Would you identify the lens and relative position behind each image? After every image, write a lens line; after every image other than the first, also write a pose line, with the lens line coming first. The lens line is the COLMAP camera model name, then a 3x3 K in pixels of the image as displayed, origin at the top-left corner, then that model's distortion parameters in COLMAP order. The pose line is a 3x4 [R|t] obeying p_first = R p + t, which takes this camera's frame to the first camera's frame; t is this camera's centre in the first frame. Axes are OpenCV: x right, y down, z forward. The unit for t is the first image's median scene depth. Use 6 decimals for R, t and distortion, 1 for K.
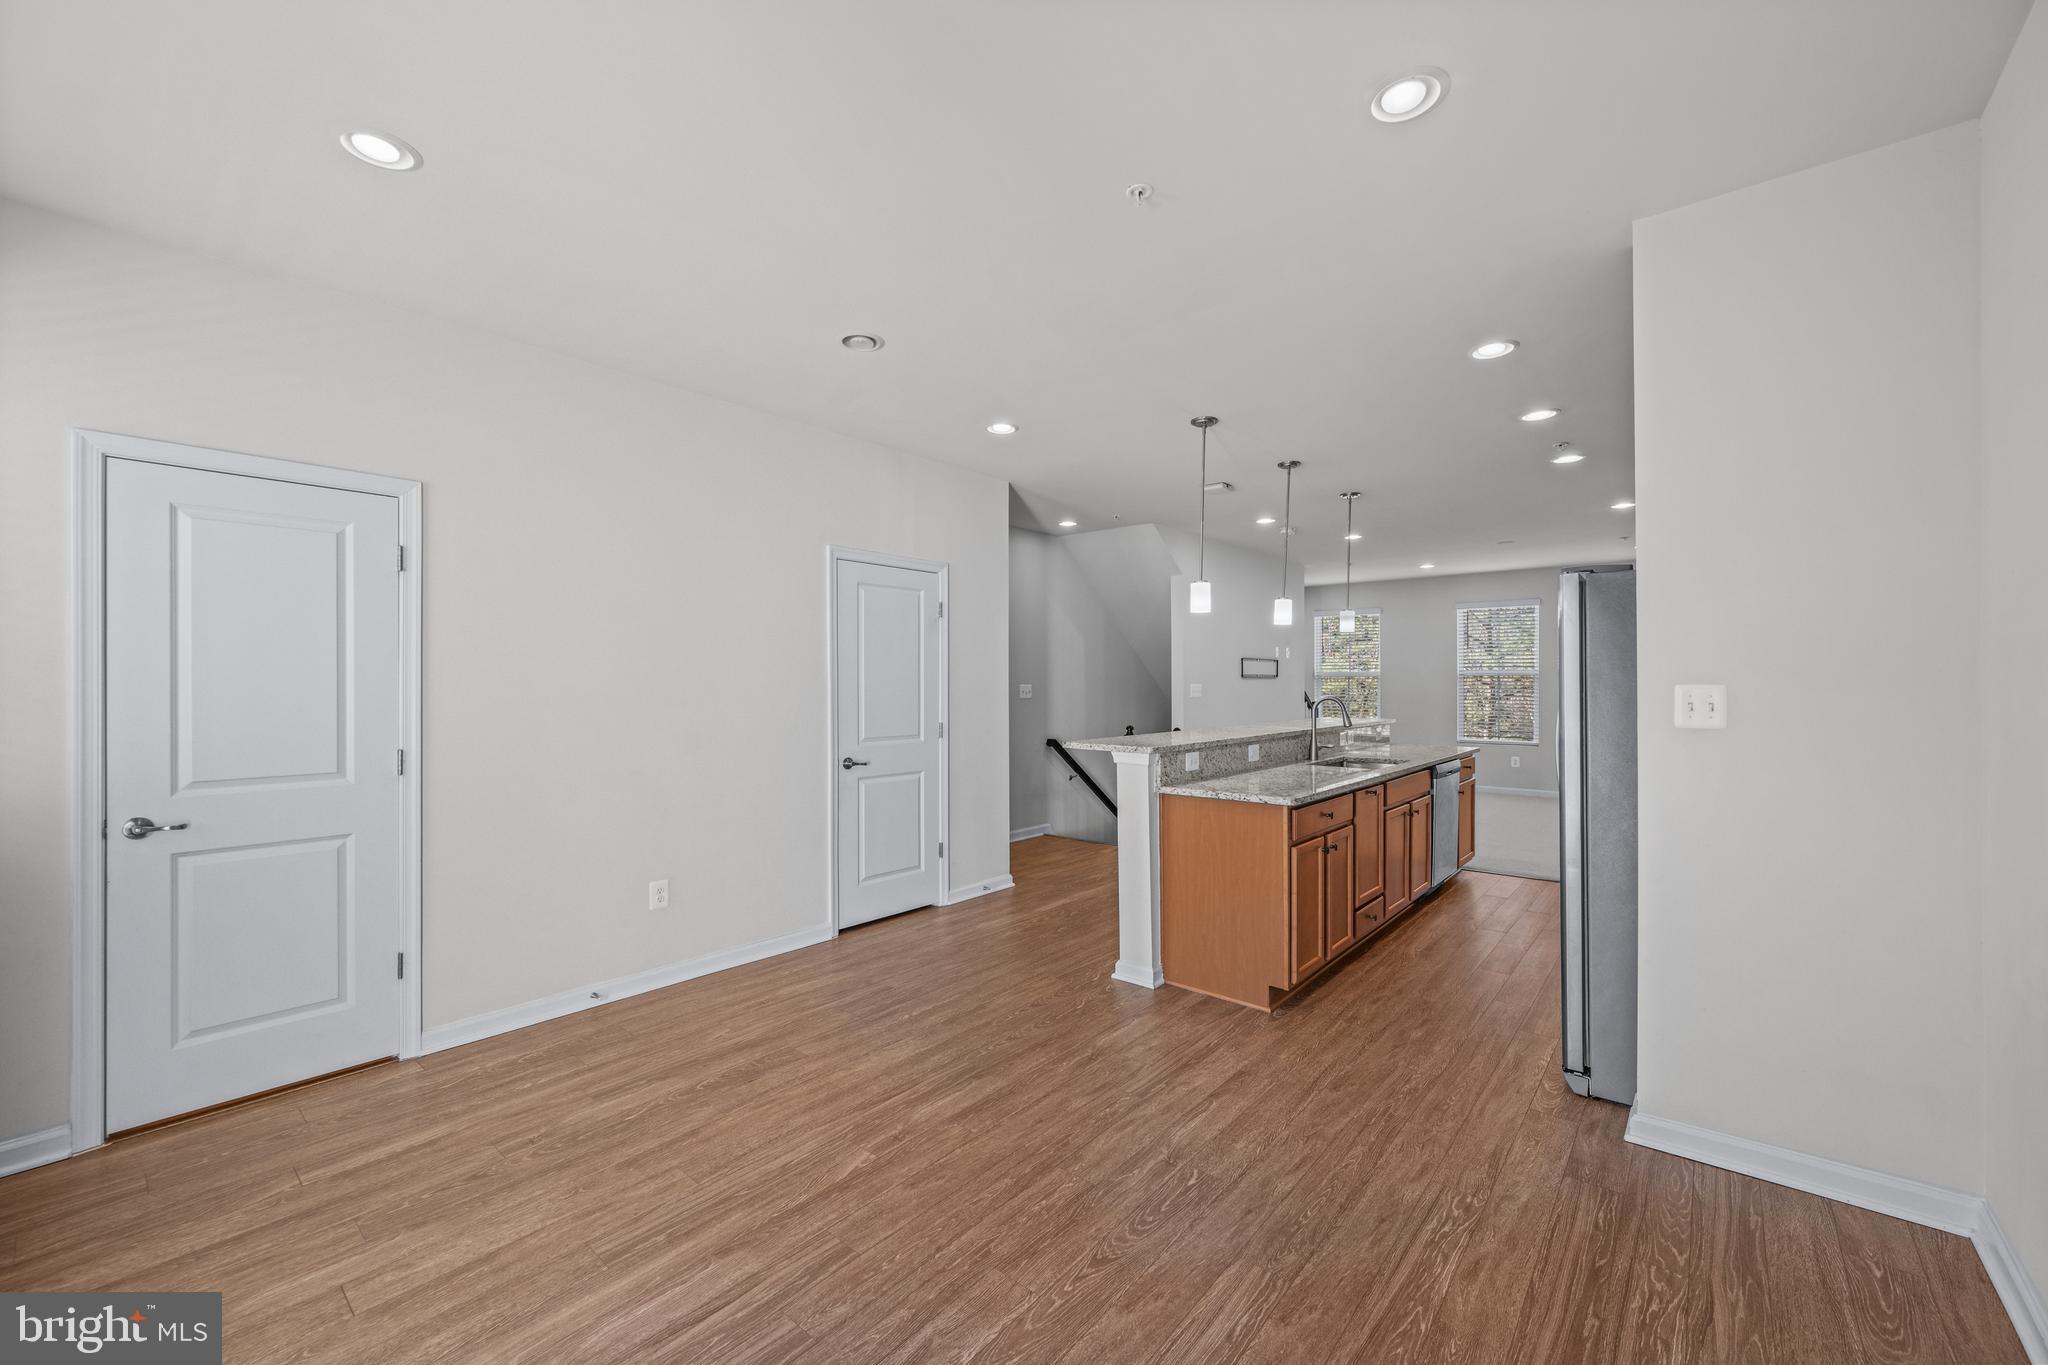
lens RADIAL K [[813.2, 0, 1021.2], [0, 813.2, 691.1], [0, 0, 1]] dist [-0.000373, -0.000140]
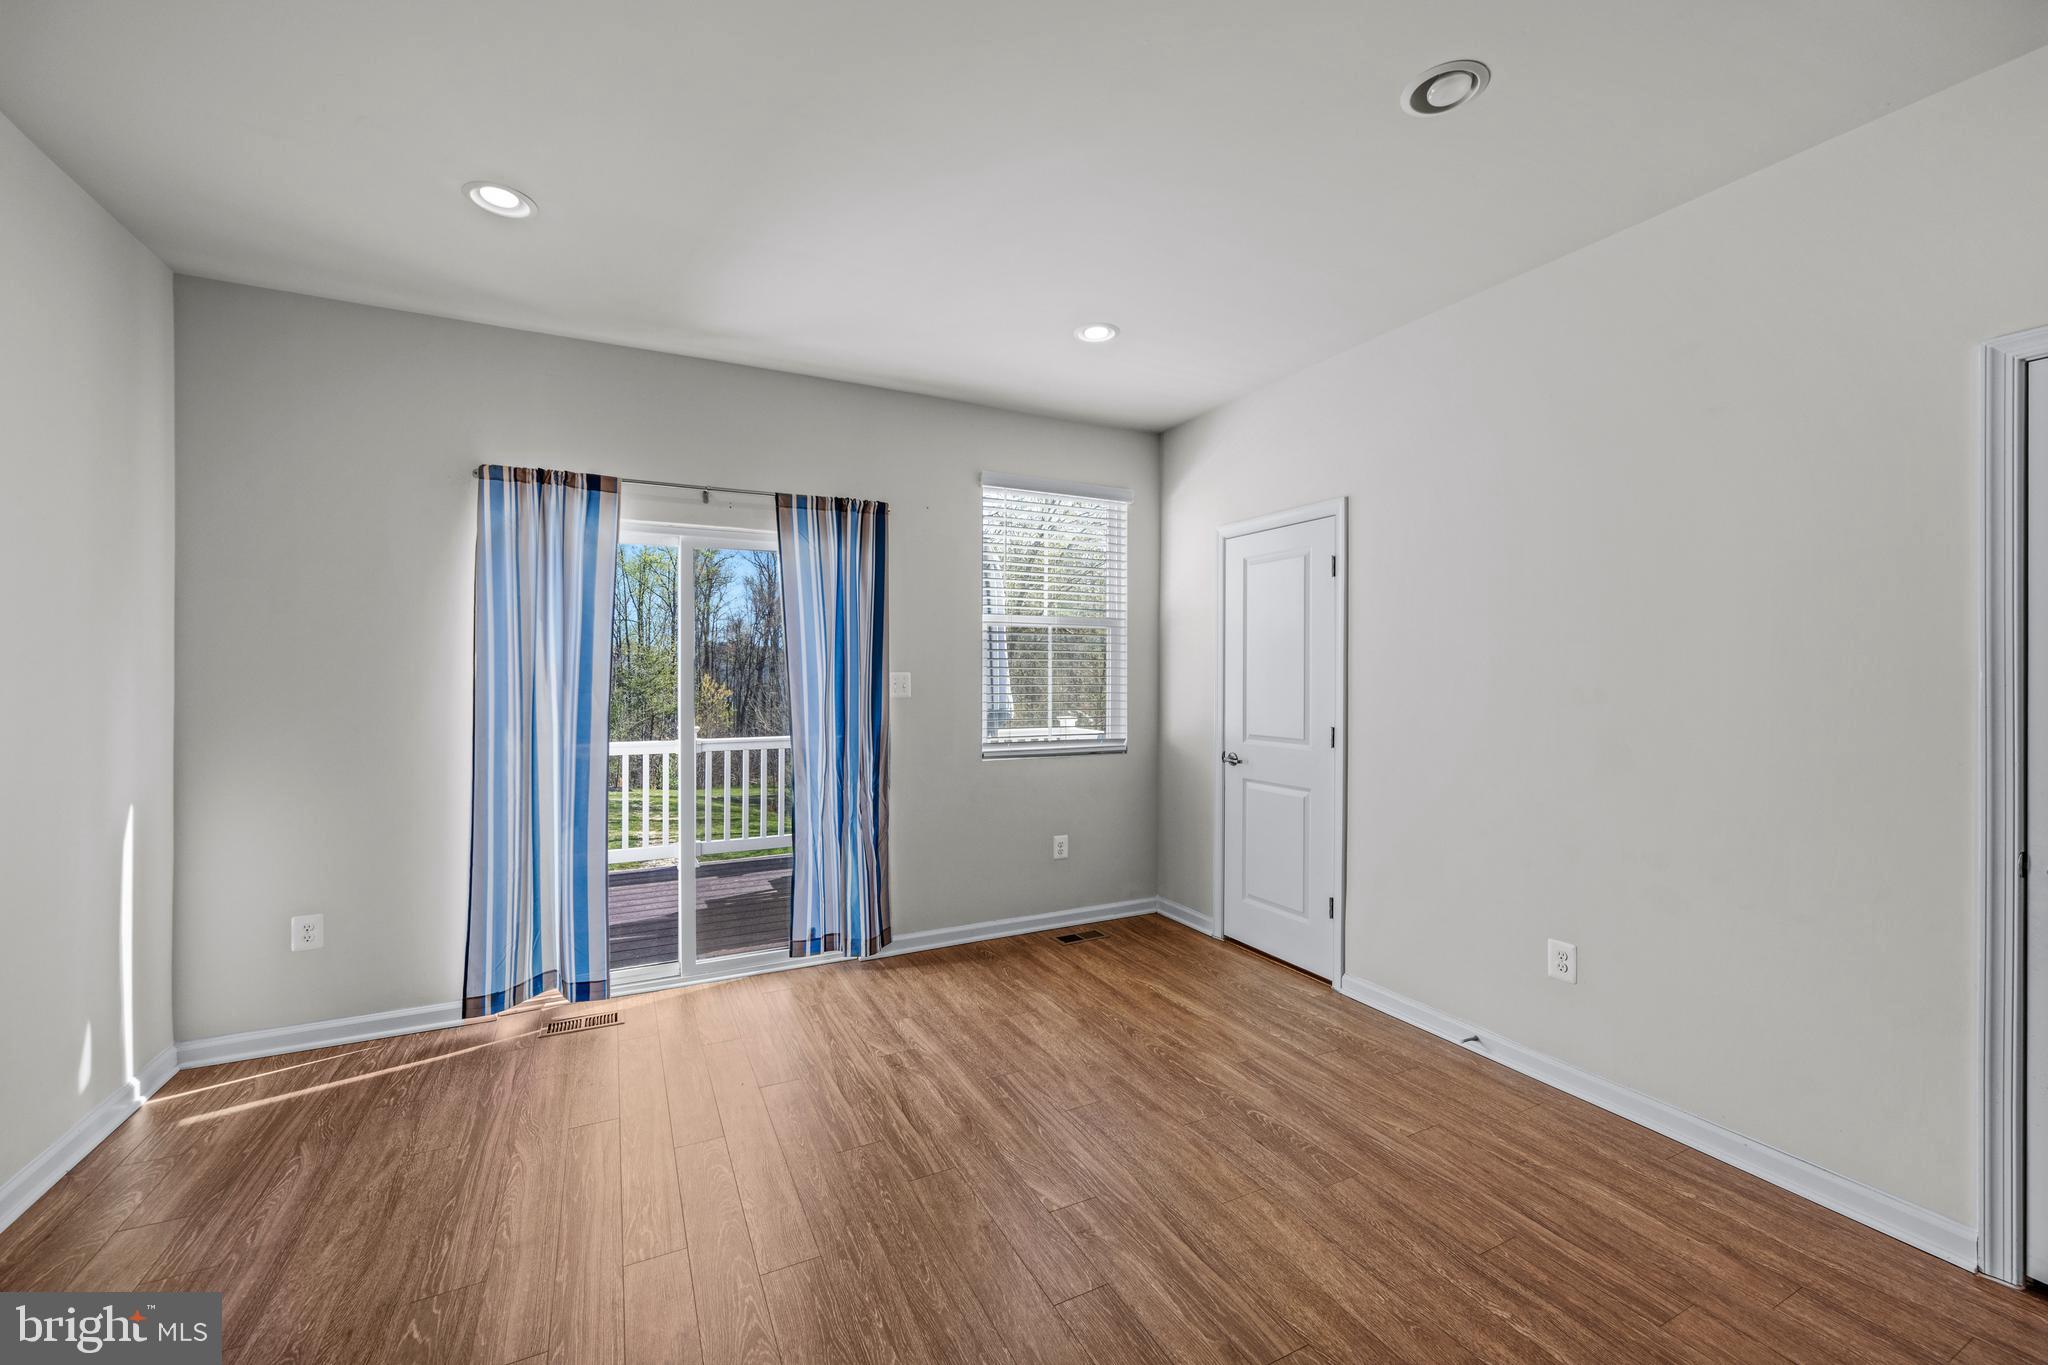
lens RADIAL K [[813.2, 0, 1023.1], [0, 813.2, 677.0], [0, 0, 1]] dist [-0.000373, -0.000140]
pose [[-0.382210, 0.004758, -0.924063, 0.560930], [-0.006583, 0.999947, 0.007872, -0.007859], [0.924052, 0.009092, -0.382159, 1.137123]]
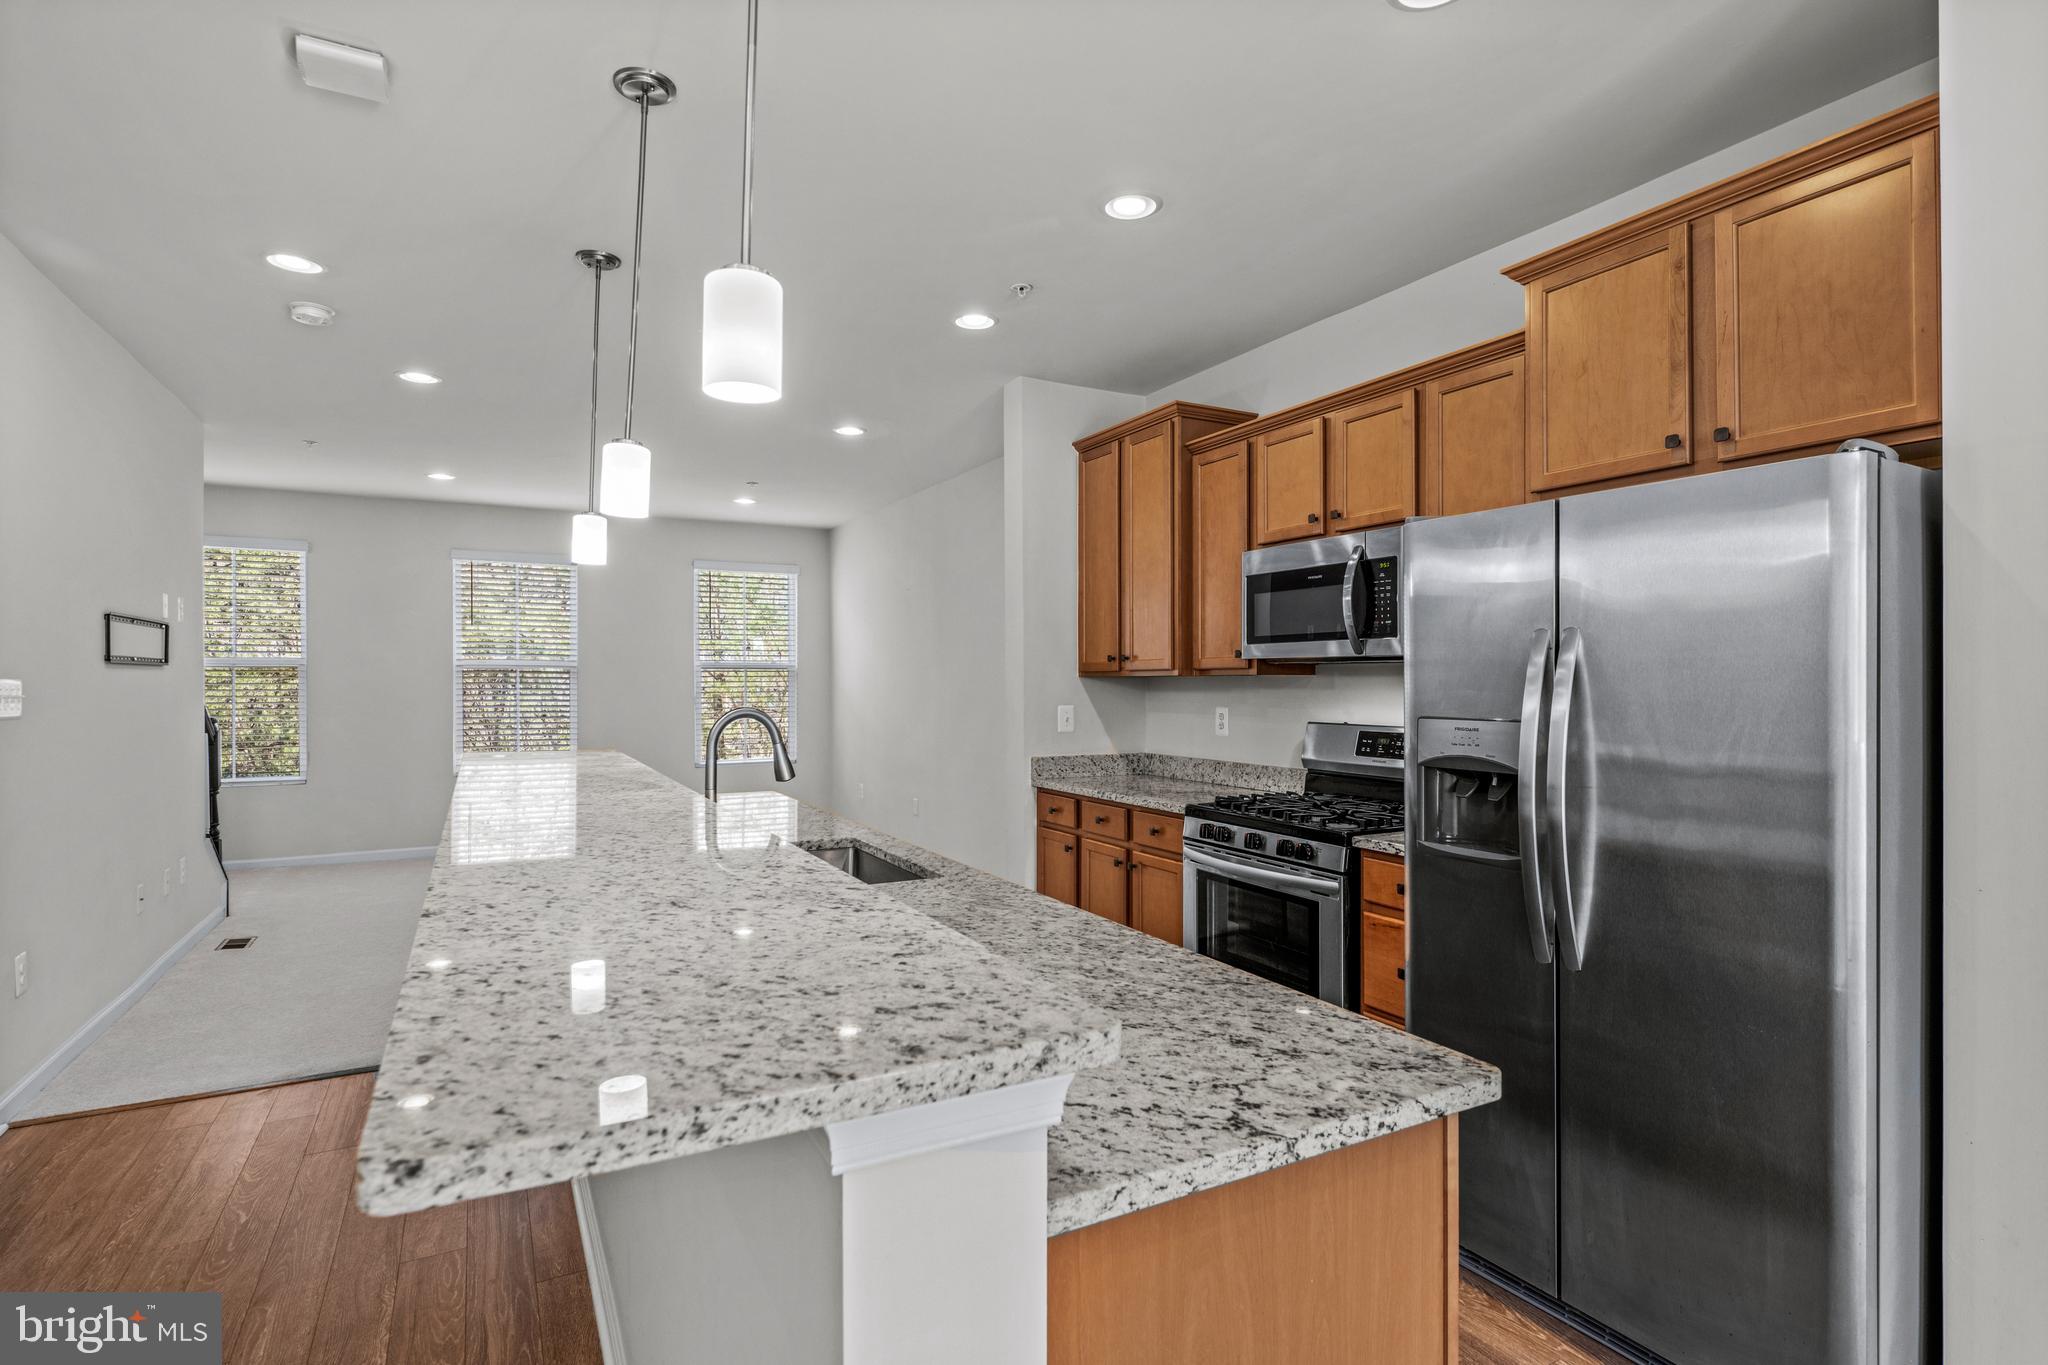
lens RADIAL K [[992.4, 0, 1025.5], [0, 992.4, 685.3], [0, 0, 1]] dist [-0.008641, 0.000179]
pose [[0.349215, -0.002702, 0.937039, -0.056834], [0.007116, 0.999975, 0.000232, -0.006687], [-0.937015, 0.006587, 0.349226, 1.275111]]
